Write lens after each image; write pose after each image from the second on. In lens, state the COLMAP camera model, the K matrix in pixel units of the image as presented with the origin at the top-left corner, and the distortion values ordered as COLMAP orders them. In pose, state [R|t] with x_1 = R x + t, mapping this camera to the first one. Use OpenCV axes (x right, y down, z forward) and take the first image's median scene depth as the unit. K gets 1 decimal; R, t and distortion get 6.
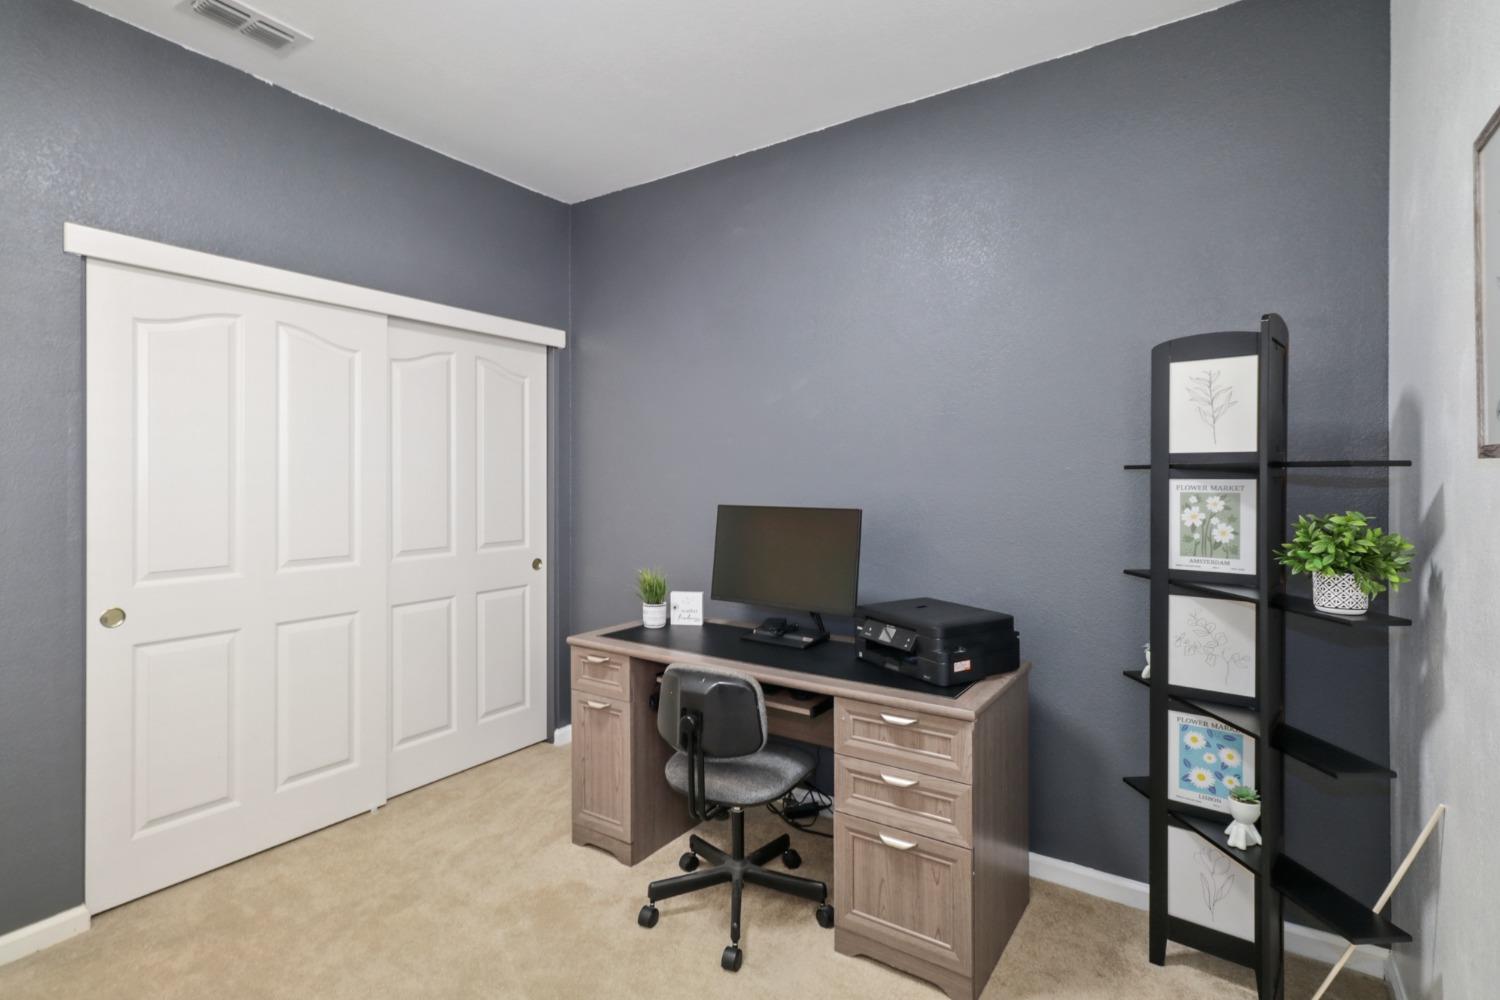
lens RADIAL K [[710.7, 0, 748.6], [0, 710.7, 490.3], [0, 0, 1]] dist [0.003801, -0.000443]
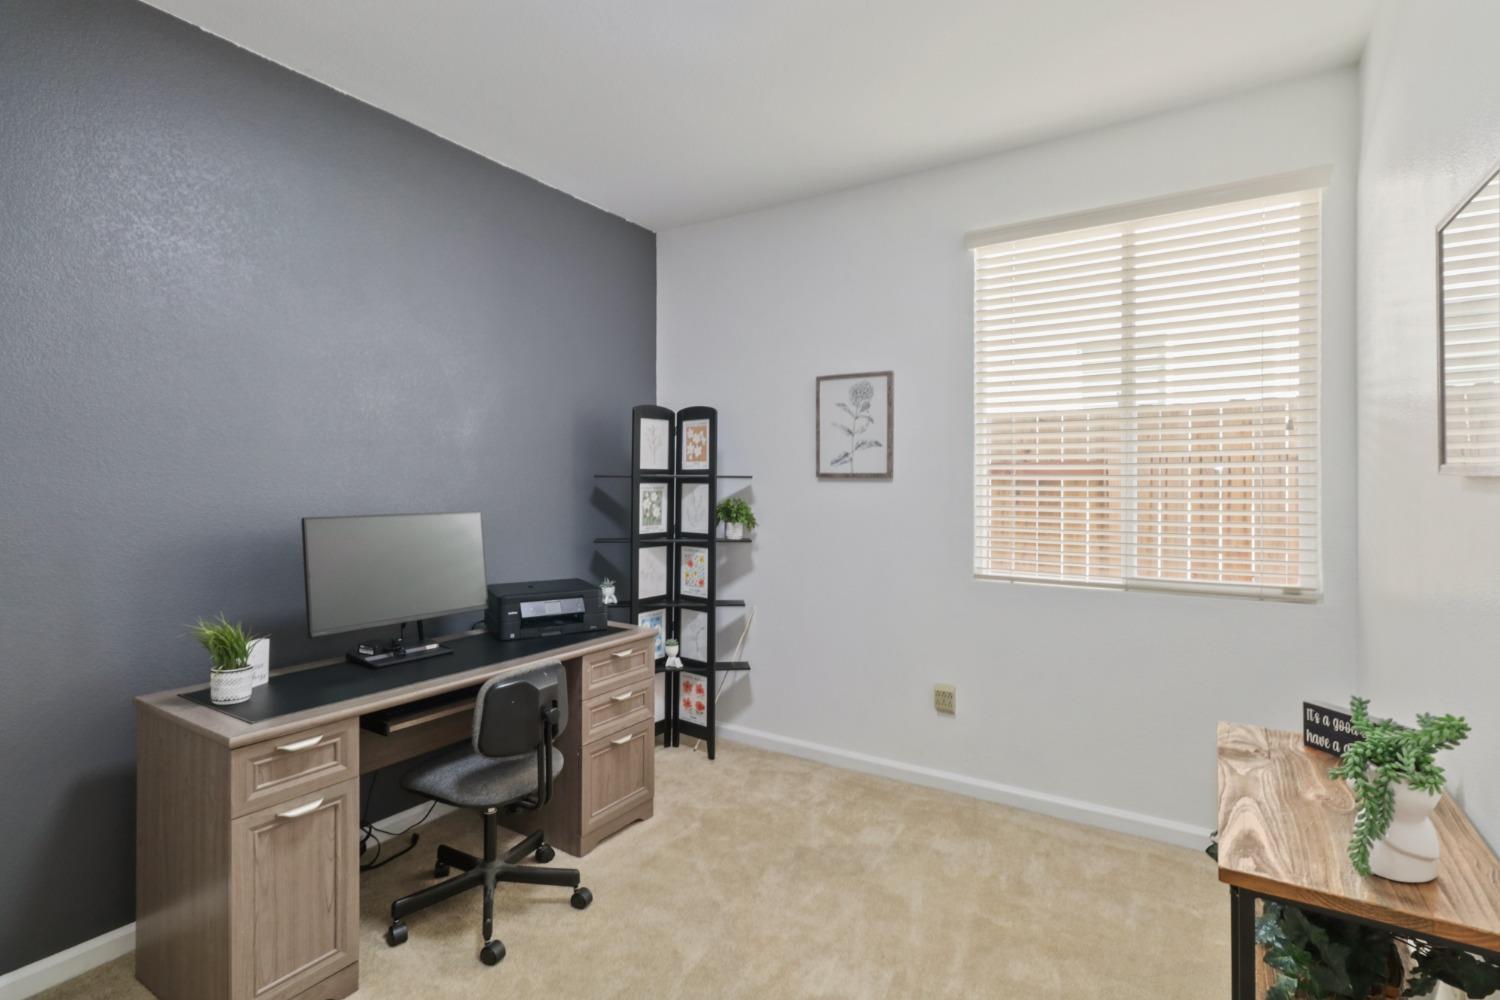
lens RADIAL K [[710.7, 0, 748.7], [0, 710.7, 489.7], [0, 0, 1]] dist [0.003801, -0.000443]
pose [[-0.006266, -0.017464, 0.999828, -1.206633], [0.007243, 0.999820, 0.017509, -0.030058], [-0.999954, 0.007351, -0.006139, 0.746601]]
